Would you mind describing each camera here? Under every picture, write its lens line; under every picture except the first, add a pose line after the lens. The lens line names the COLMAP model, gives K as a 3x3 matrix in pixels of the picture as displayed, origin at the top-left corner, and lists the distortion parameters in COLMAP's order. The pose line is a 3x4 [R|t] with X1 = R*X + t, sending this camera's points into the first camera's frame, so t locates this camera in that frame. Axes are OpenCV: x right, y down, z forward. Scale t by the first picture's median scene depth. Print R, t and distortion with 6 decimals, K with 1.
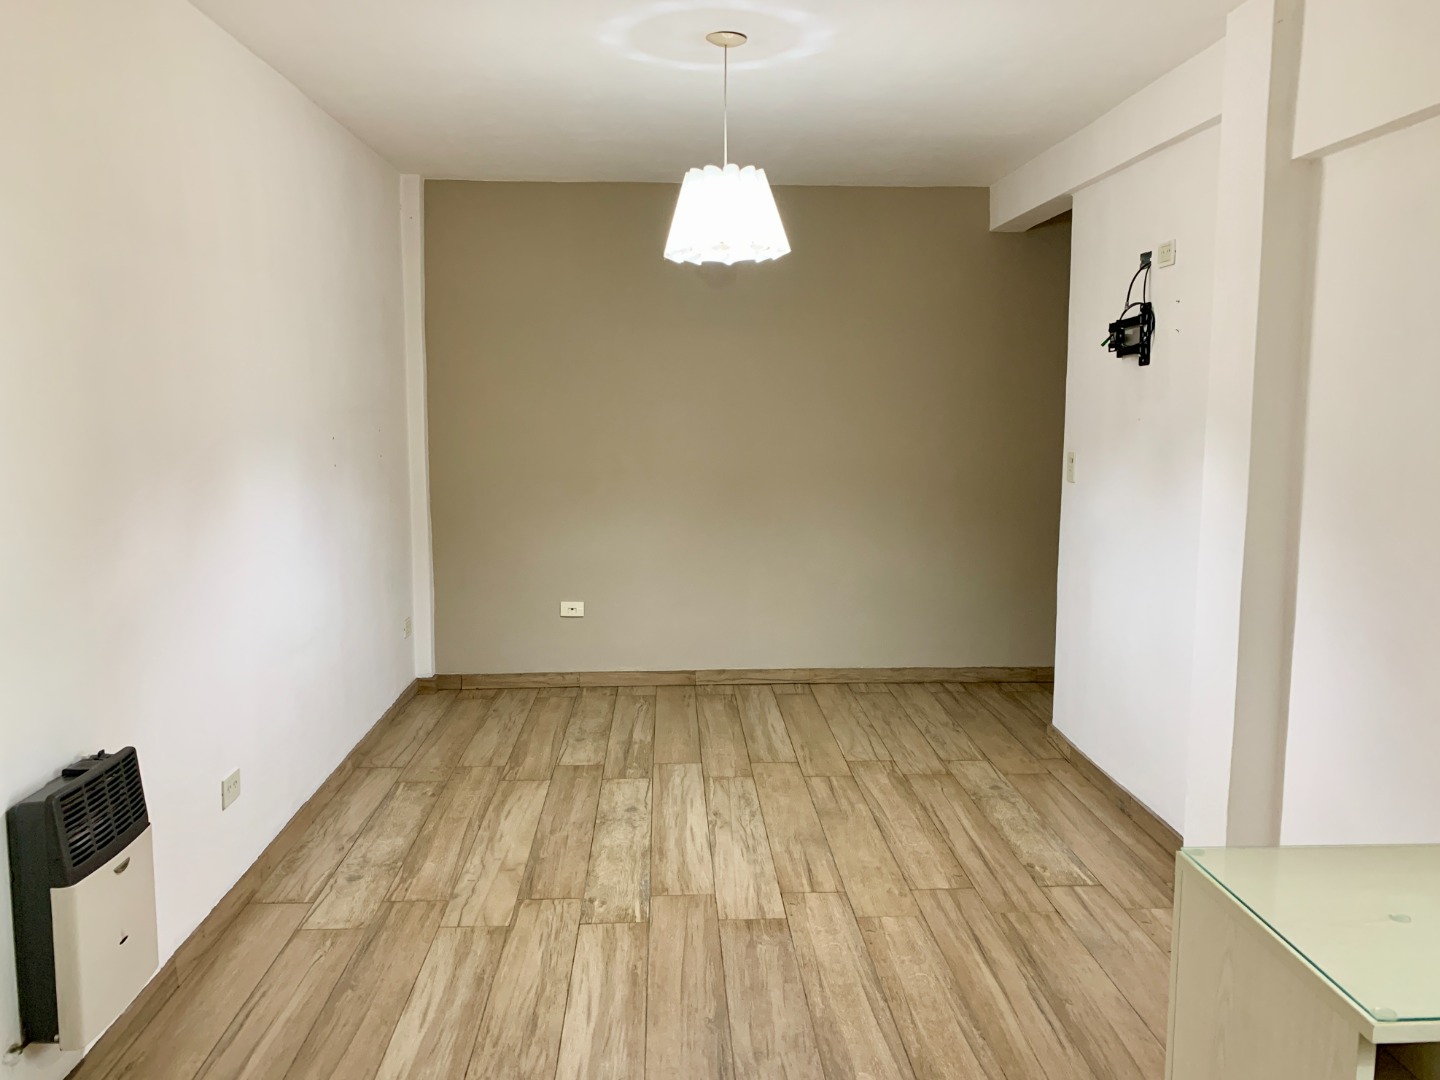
lens RADIAL K [[1086.3, 0, 726.7], [0, 1086.3, 534.6], [0, 0, 1]] dist [0.081536, -0.134064]
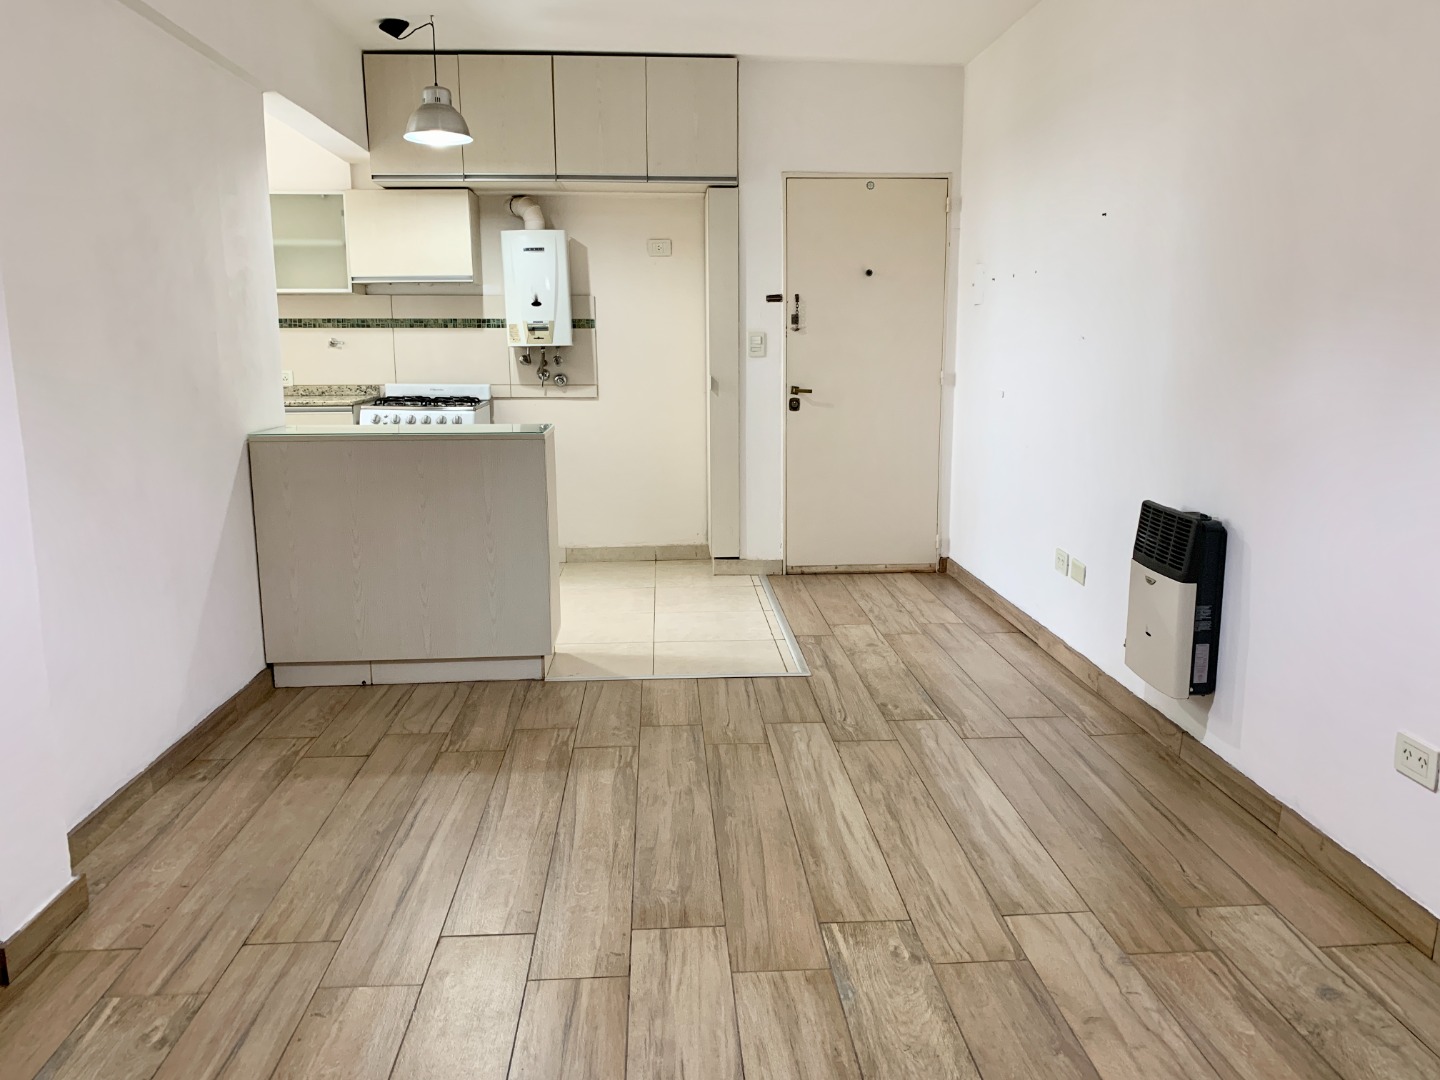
lens RADIAL K [[1086.3, 0, 726.7], [0, 1086.3, 534.6], [0, 0, 1]] dist [0.081536, -0.134064]
pose [[-0.999967, 0.004328, -0.006928, -0.004685], [0.002043, 0.953655, 0.300896, -0.123410], [0.007910, 0.300872, -0.953632, 1.669394]]
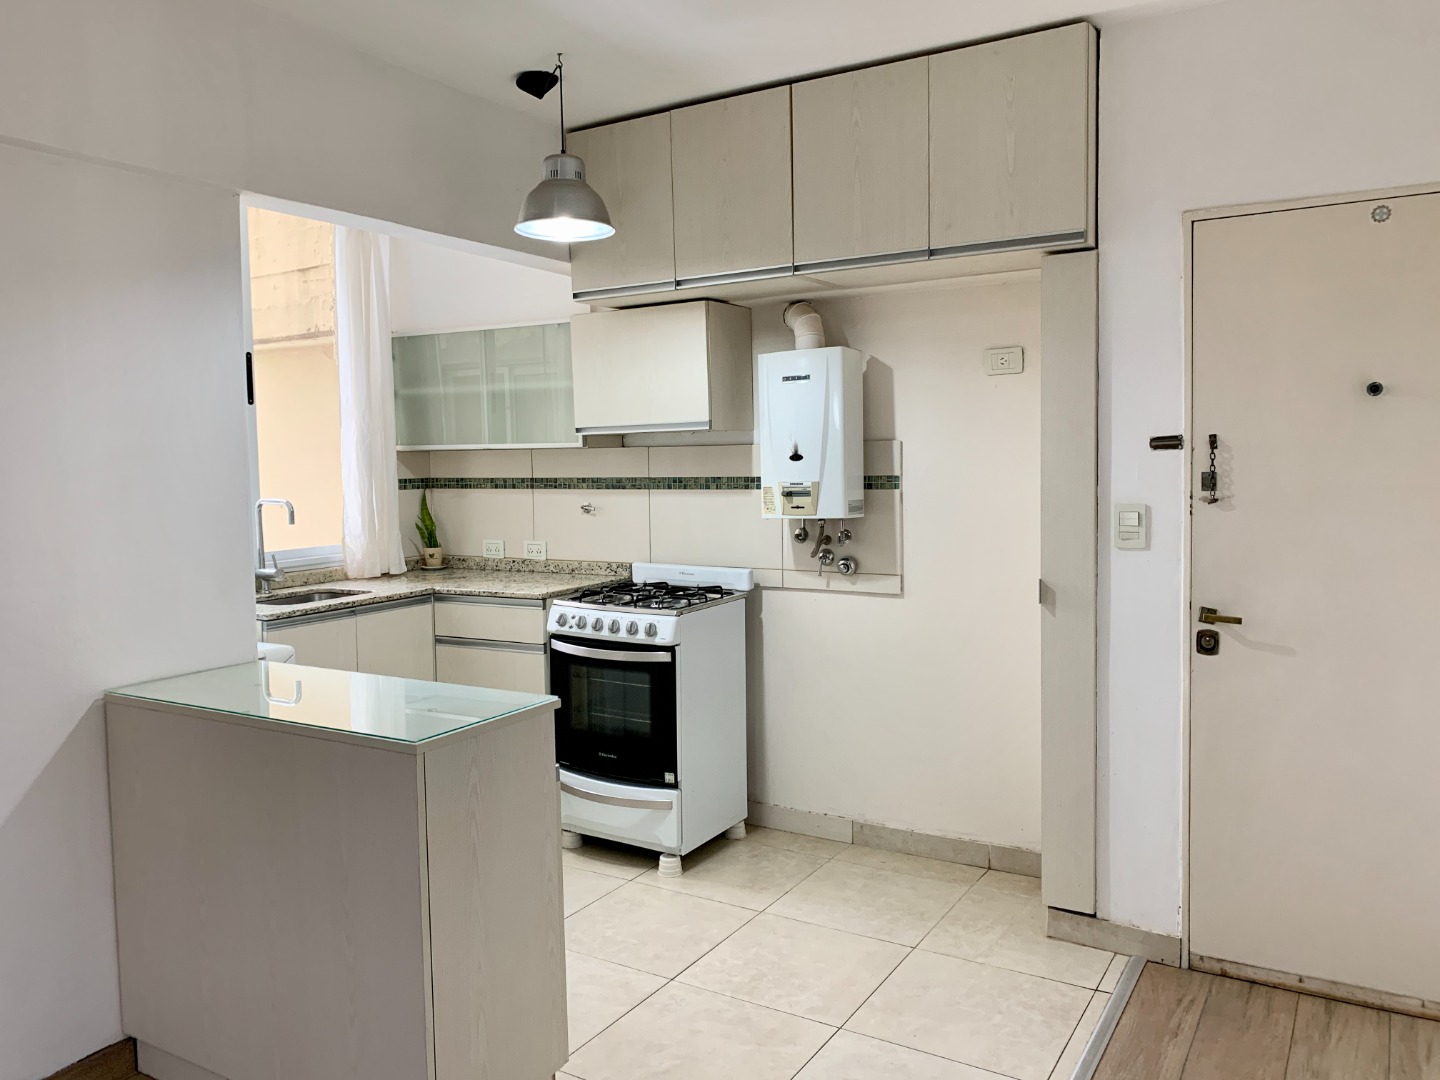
lens RADIAL K [[1092.2, 0, 716.8], [0, 1092.2, 534.8], [0, 0, 1]] dist [0.123943, -0.168432]
pose [[-0.820780, -0.027982, 0.570558, -0.339154], [0.090503, 0.979815, 0.178247, -0.082115], [-0.564029, 0.197939, -0.801680, 0.831723]]
